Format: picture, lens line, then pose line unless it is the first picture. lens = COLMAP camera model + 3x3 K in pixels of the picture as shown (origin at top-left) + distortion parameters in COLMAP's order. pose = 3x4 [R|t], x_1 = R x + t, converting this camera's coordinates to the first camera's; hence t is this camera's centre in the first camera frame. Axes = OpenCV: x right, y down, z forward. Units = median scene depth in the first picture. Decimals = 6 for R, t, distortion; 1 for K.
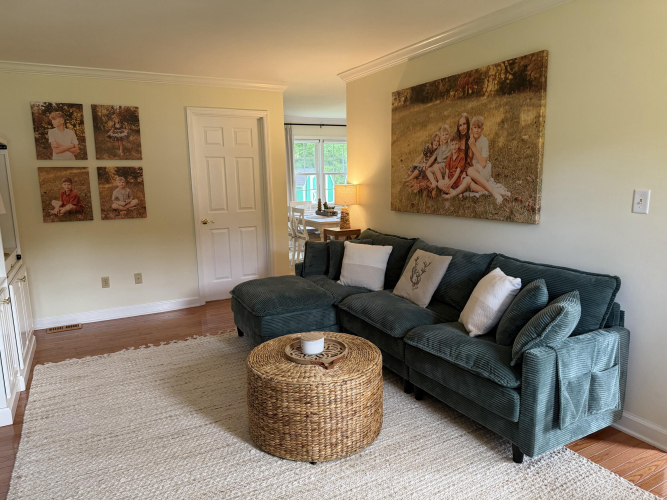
lens RADIAL K [[462.9, 0, 333.5], [0, 462.9, 250.0], [0, 0, 1]] dist [-0.006975, -0.007076]
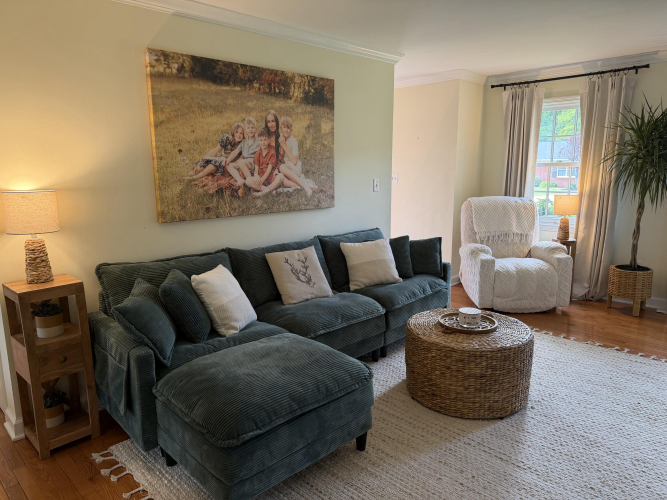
lens RADIAL K [[462.9, 0, 333.5], [0, 462.9, 250.0], [0, 0, 1]] dist [-0.006975, -0.007076]
pose [[-0.256743, -0.168102, 0.951748, -0.747234], [0.144189, 0.967075, 0.209705, -0.188956], [-0.955664, 0.191072, -0.224051, 1.130735]]
